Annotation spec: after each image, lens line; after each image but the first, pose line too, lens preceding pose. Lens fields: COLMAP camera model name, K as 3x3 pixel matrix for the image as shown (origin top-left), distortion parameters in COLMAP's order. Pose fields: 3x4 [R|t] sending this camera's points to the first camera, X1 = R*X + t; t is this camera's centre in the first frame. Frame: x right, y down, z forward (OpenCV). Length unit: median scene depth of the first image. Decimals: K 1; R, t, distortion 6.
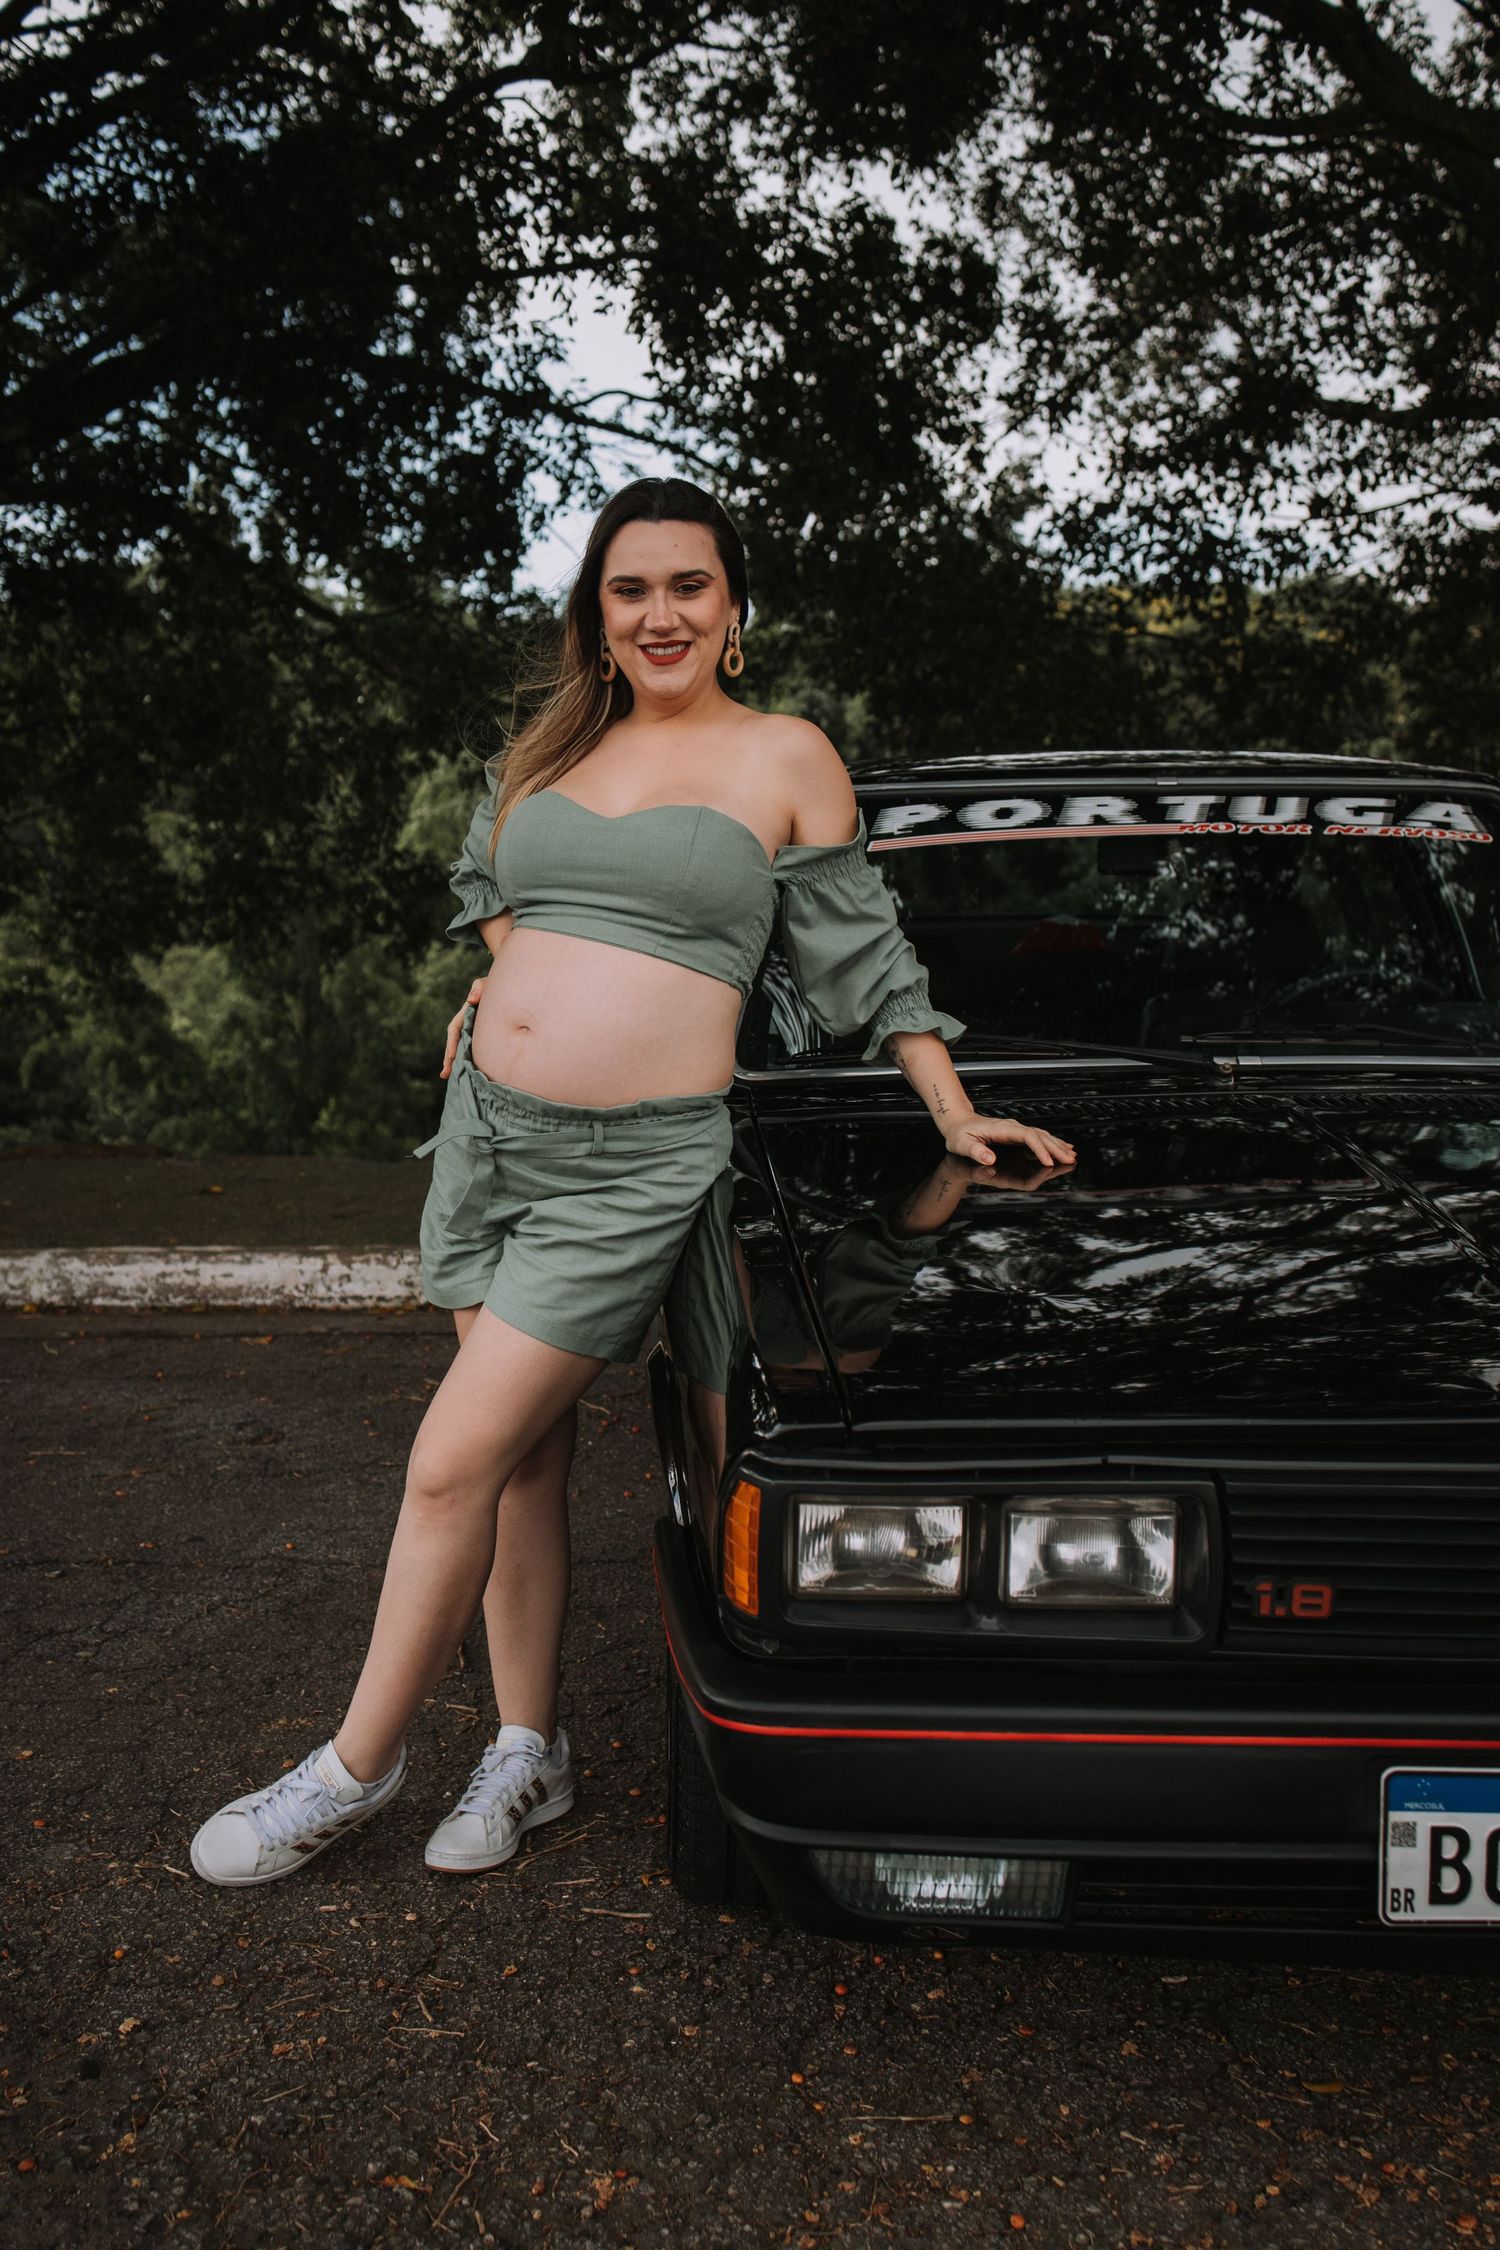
lens RADIAL K [[2234.6, 0, 743.7], [0, 2234.6, 1129.8], [0, 0, 1]] dist [0.055815, 0.000000]
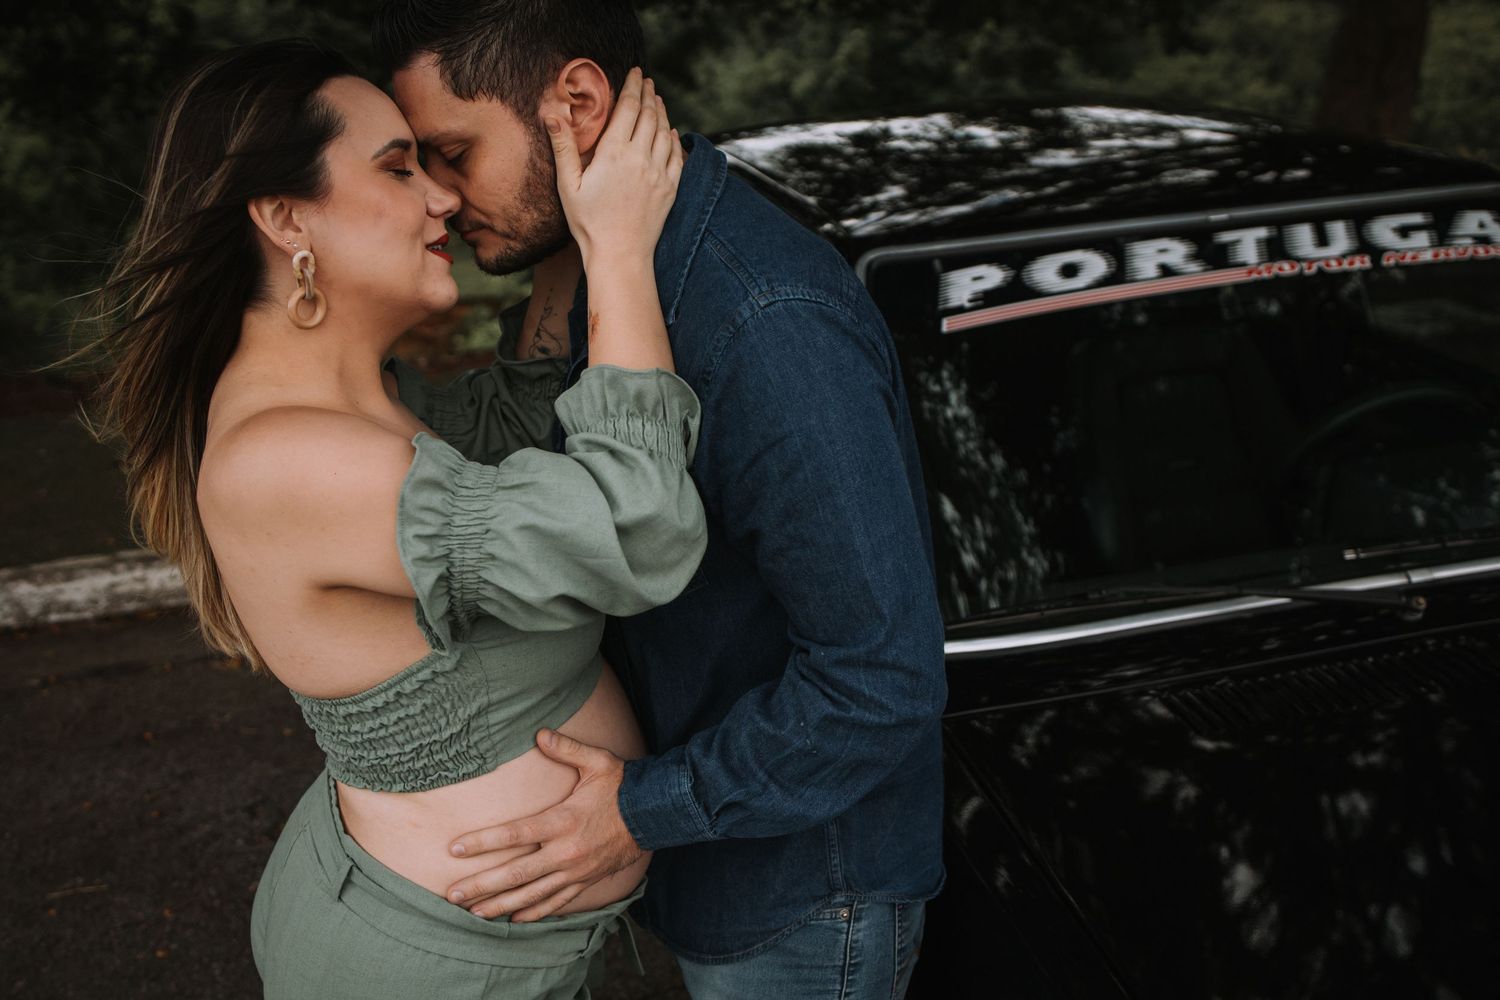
lens RADIAL K [[1489.8, 0, 760.2], [0, 1489.8, 495.4], [0, 0, 1]] dist [0.055815, 0.000000]
pose [[0.974664, -0.120552, 0.188408, -0.107758], [0.077020, 0.971702, 0.223300, -0.152565], [-0.209996, -0.203132, 0.956368, 0.308133]]
